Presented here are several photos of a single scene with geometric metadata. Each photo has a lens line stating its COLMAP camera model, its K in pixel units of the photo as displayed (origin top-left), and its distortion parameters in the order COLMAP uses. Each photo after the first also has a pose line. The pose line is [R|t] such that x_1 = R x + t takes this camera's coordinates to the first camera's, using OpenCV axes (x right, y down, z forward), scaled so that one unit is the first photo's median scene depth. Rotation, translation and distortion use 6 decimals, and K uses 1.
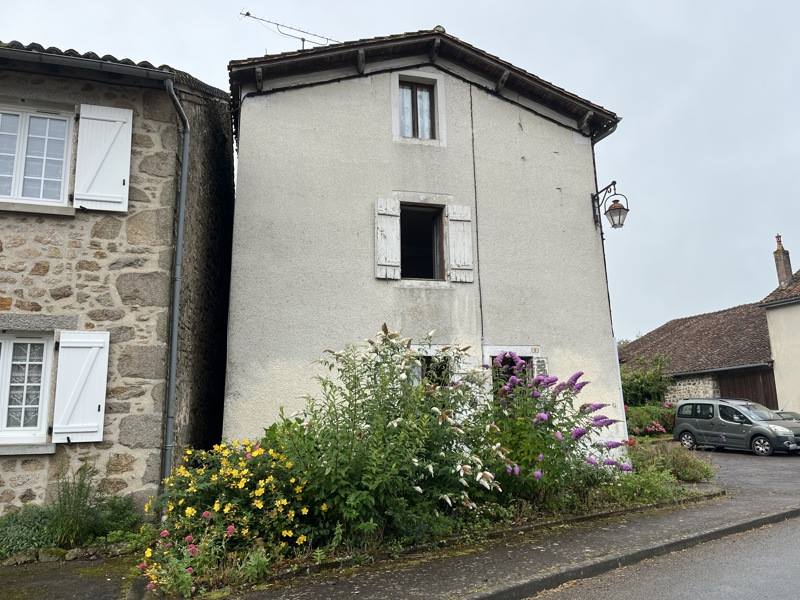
lens RADIAL K [[607.9, 0, 400.0], [0, 607.9, 300.6], [0, 0, 1]] dist [0.032197, -0.004659]
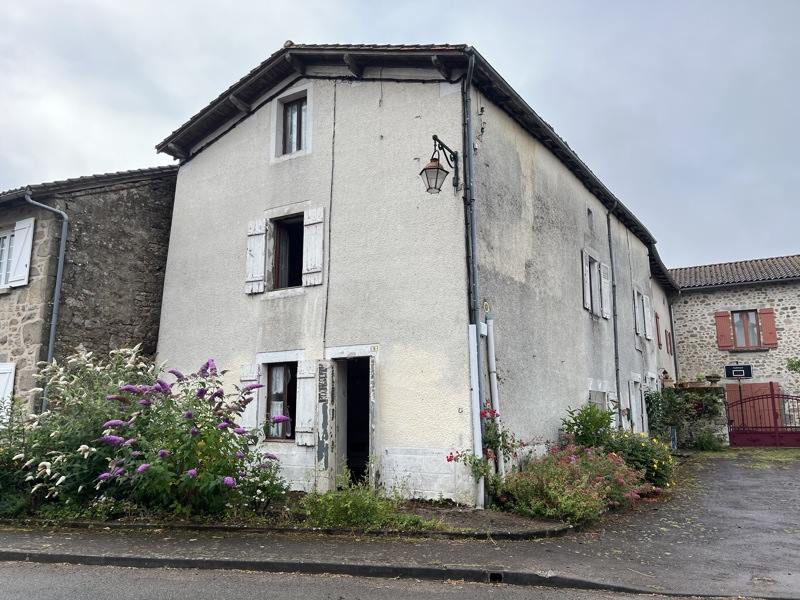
lens RADIAL K [[607.9, 0, 399.8], [0, 607.9, 298.5], [0, 0, 1]] dist [0.032197, -0.004659]
pose [[0.688849, -0.117165, -0.715374, 0.923457], [0.122528, 0.991471, -0.044400, 0.053162], [0.714475, -0.057068, 0.697330, 0.408229]]
